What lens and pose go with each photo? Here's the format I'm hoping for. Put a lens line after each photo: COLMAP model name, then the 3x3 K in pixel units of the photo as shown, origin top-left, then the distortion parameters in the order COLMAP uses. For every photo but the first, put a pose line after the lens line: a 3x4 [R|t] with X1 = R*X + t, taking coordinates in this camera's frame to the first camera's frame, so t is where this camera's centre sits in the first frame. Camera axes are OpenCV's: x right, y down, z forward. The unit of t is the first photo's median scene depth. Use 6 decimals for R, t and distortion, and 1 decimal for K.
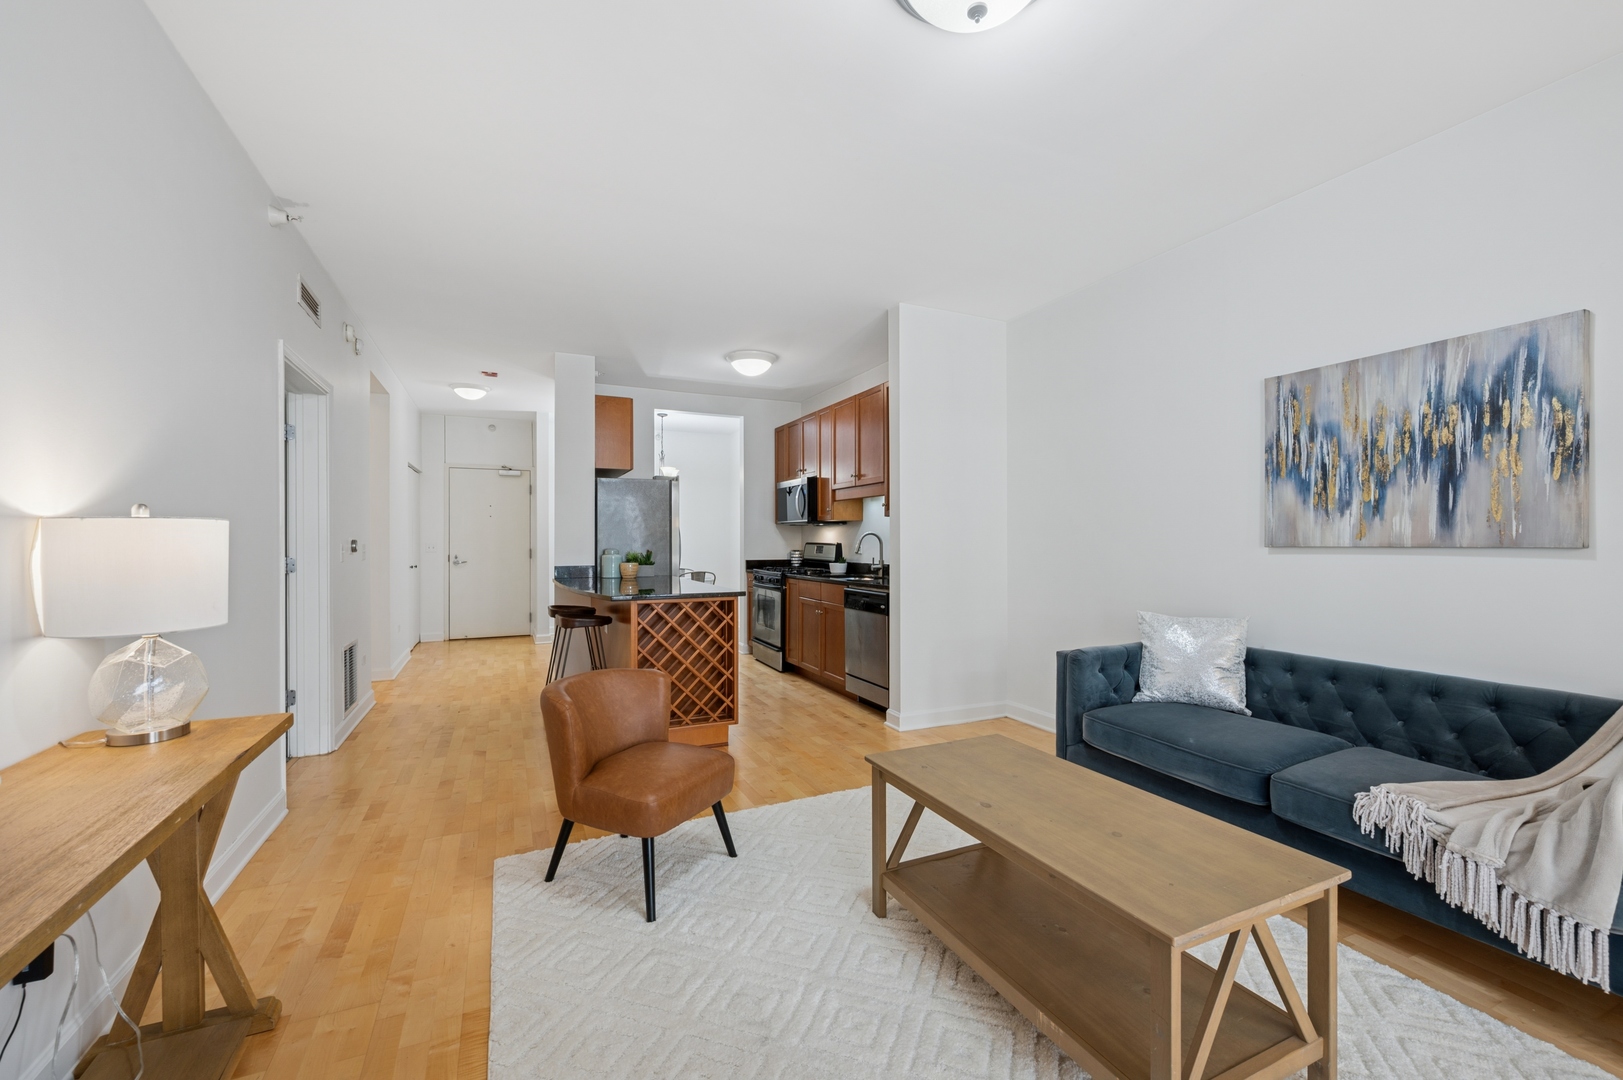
lens RADIAL K [[687.0, 0, 816.4], [0, 687.0, 537.9], [0, 0, 1]] dist [0.000808, -0.000095]
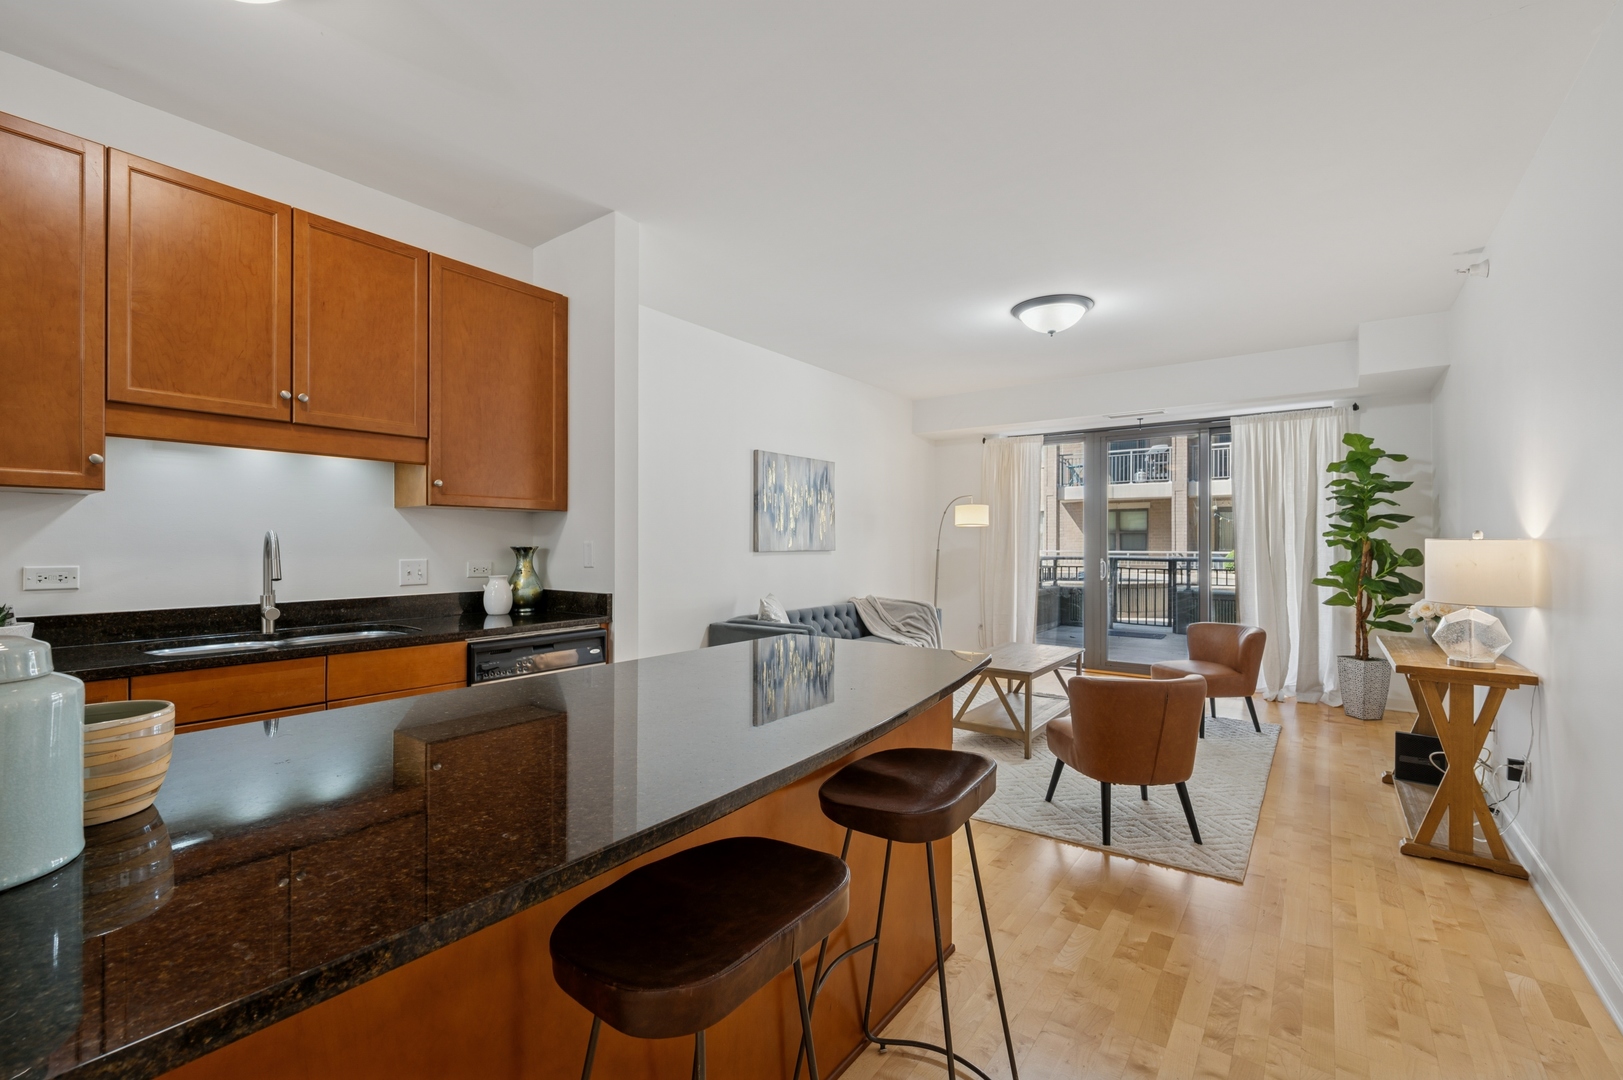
lens RADIAL K [[687.0, 0, 814.7], [0, 687.0, 543.7], [0, 0, 1]] dist [0.000808, -0.000095]
pose [[-0.484226, 0.003414, 0.874936, -0.544999], [-0.002169, 0.999985, -0.005102, 0.000955], [-0.874940, -0.004369, -0.484211, 1.072635]]
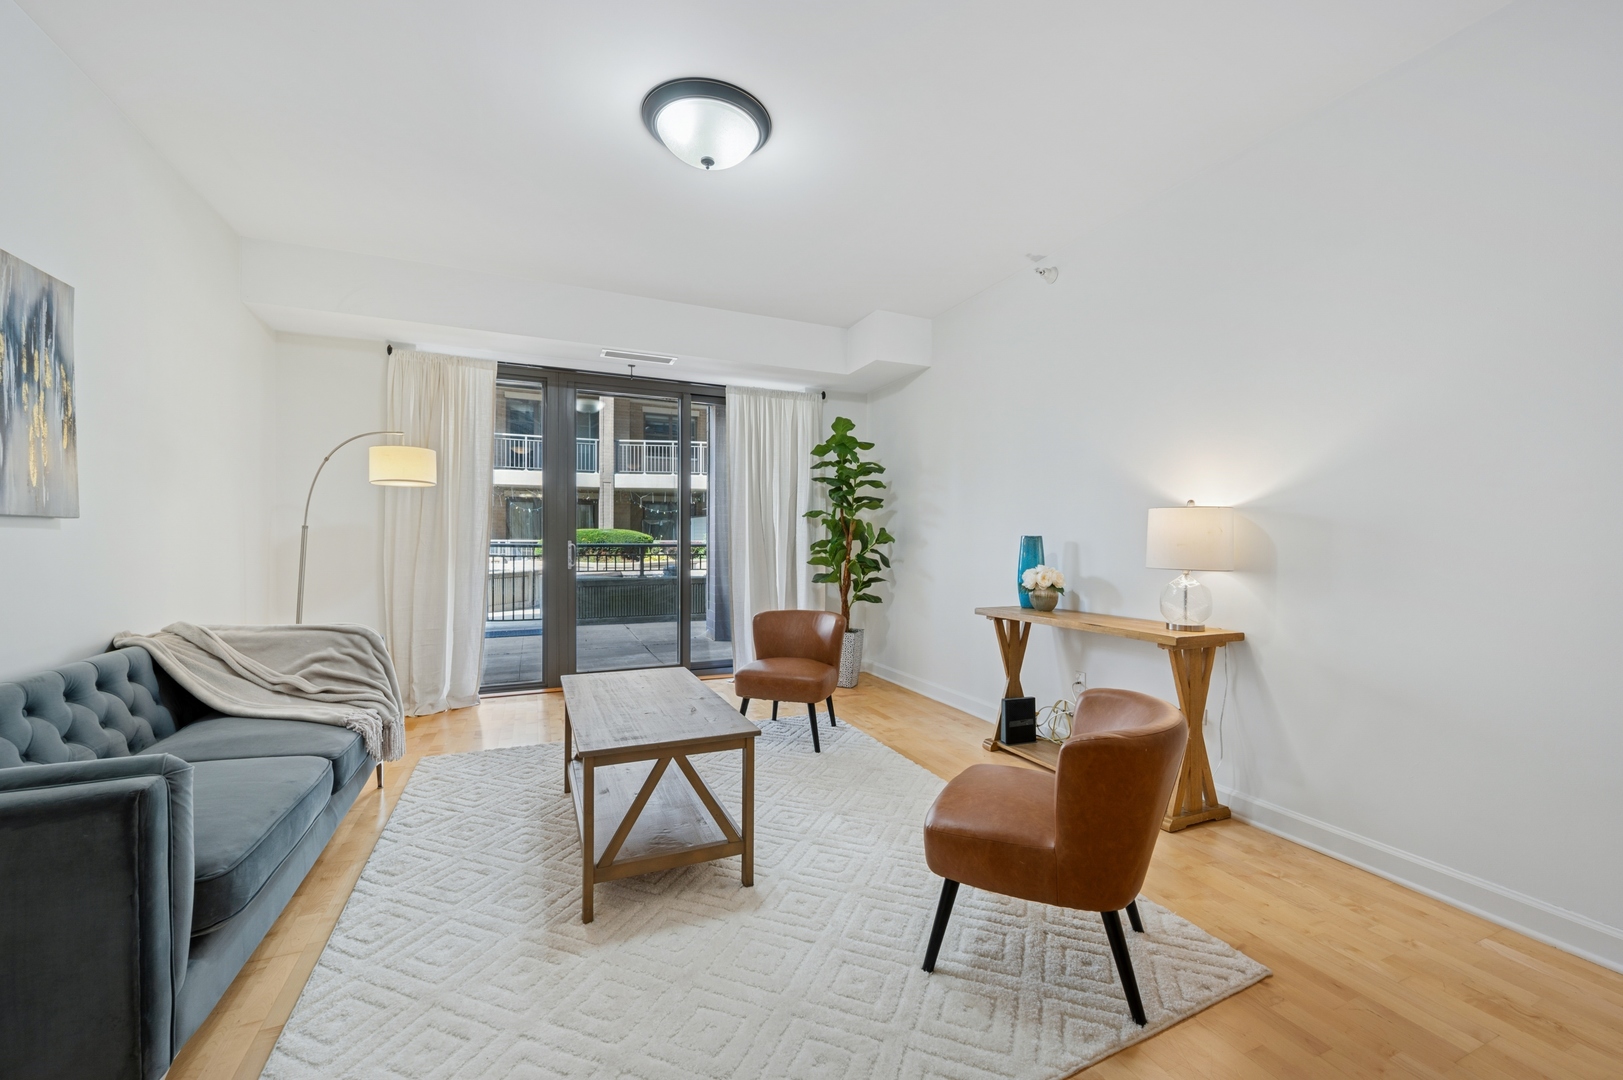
lens RADIAL K [[644.2, 0, 817.9], [0, 644.2, 547.2], [0, 0, 1]] dist [-0.003159, 0.000063]
pose [[-0.999936, -0.002191, 0.011085, -0.007918], [-0.002071, 0.999939, 0.010855, 0.020797], [-0.011108, 0.010831, -0.999880, 0.884403]]
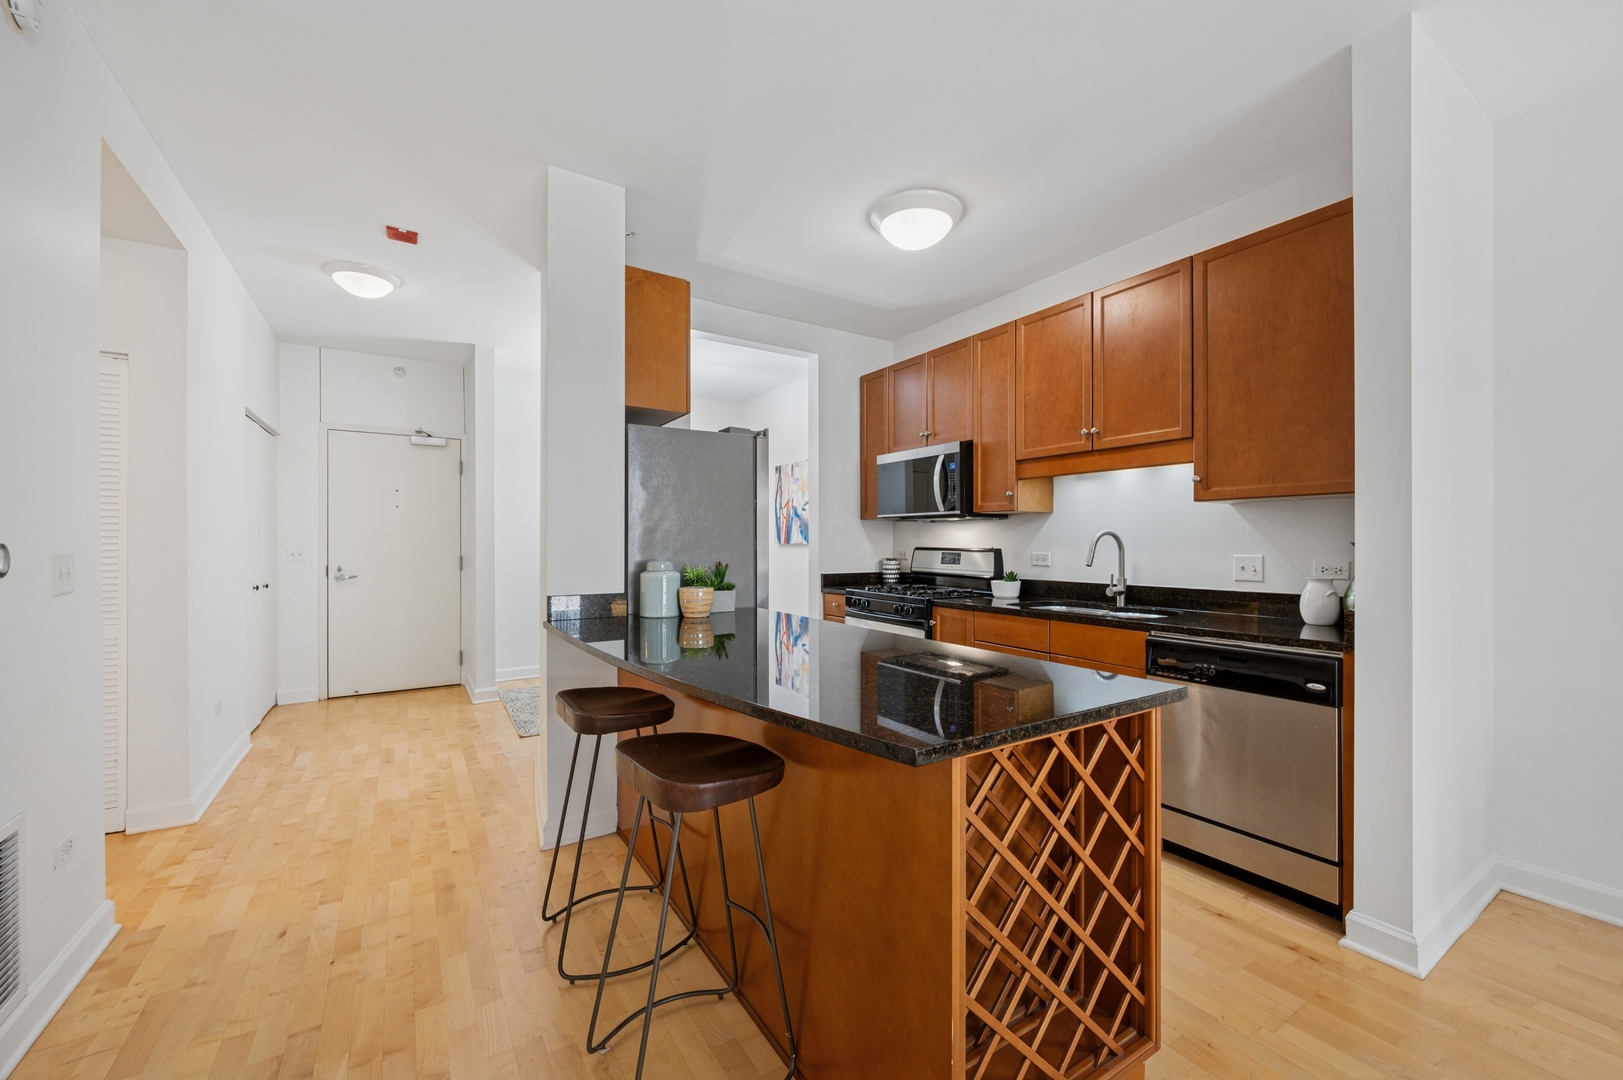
lens RADIAL K [[644.2, 0, 815.2], [0, 644.2, 544.6], [0, 0, 1]] dist [-0.003159, 0.000063]
pose [[0.989651, 0.001270, 0.143490, -0.290062], [-0.002067, 0.999983, 0.005409, 0.001256], [-0.143481, -0.005650, 0.989637, 0.580407]]
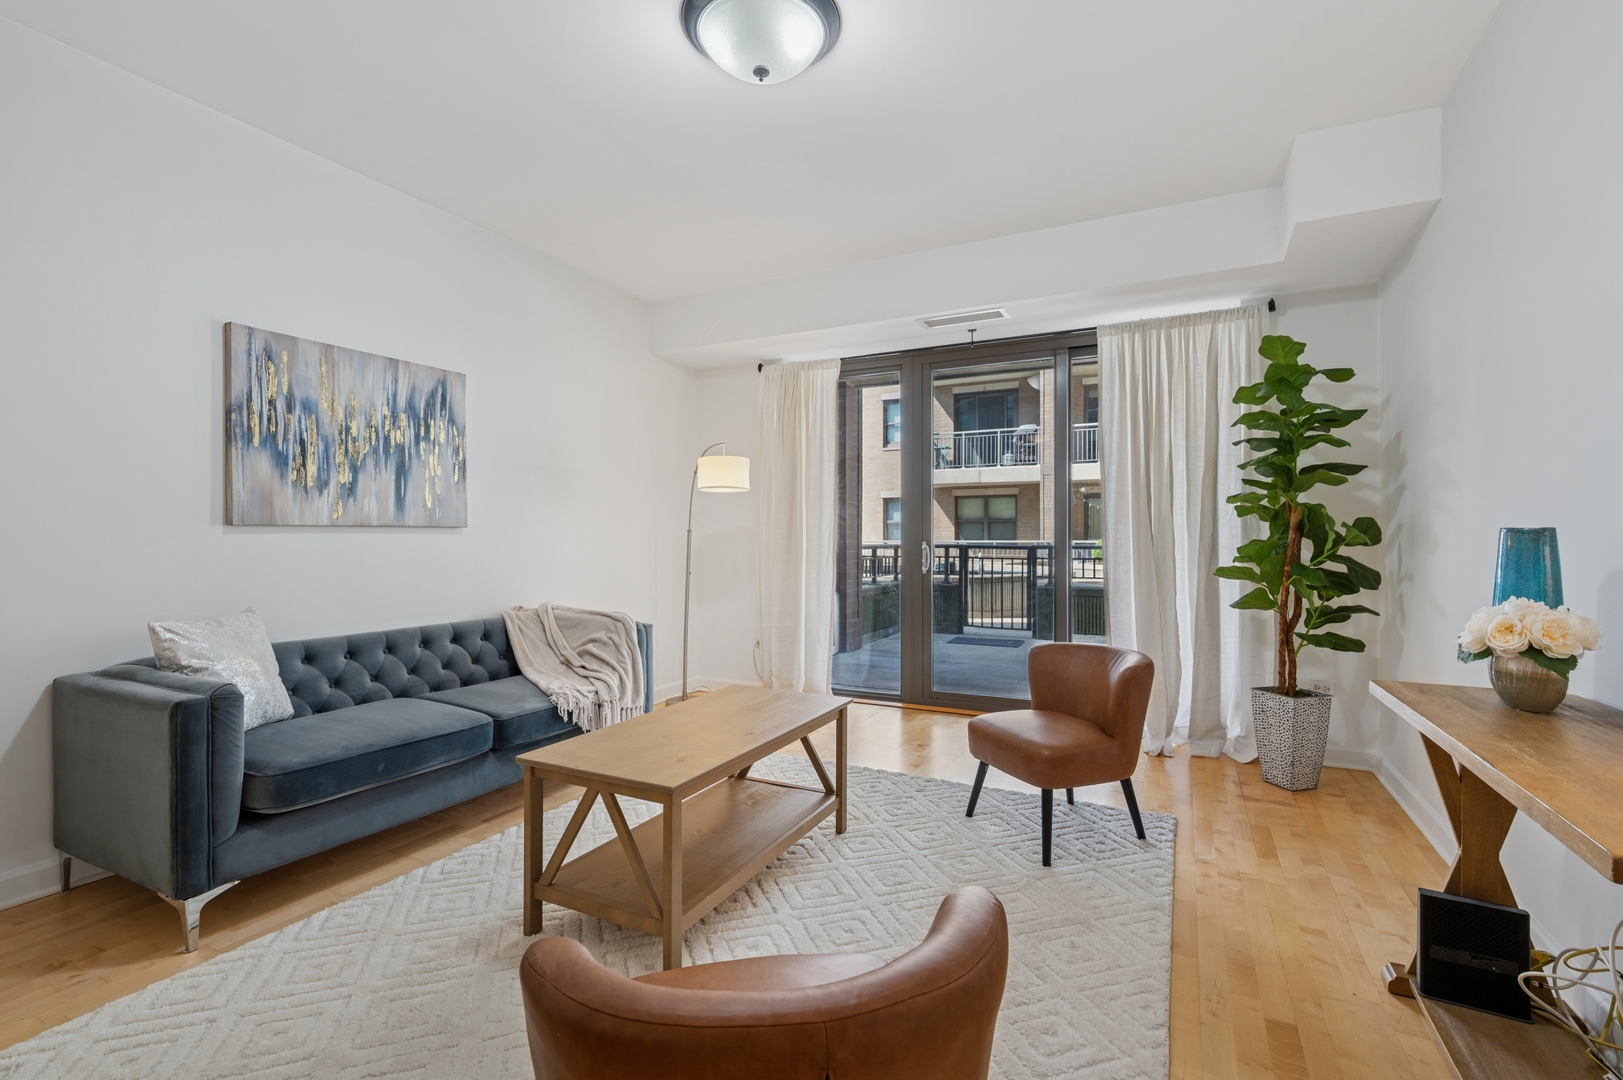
lens RADIAL K [[726.3, 0, 812.4], [0, 726.3, 540.2], [0, 0, 1]] dist [-0.000750, 0.000121]
pose [[-0.623262, 0.001529, 0.782011, -0.298411], [0.001634, 0.999998, -0.000653, 0.021024], [-0.782011, 0.000871, -0.623264, 0.637810]]
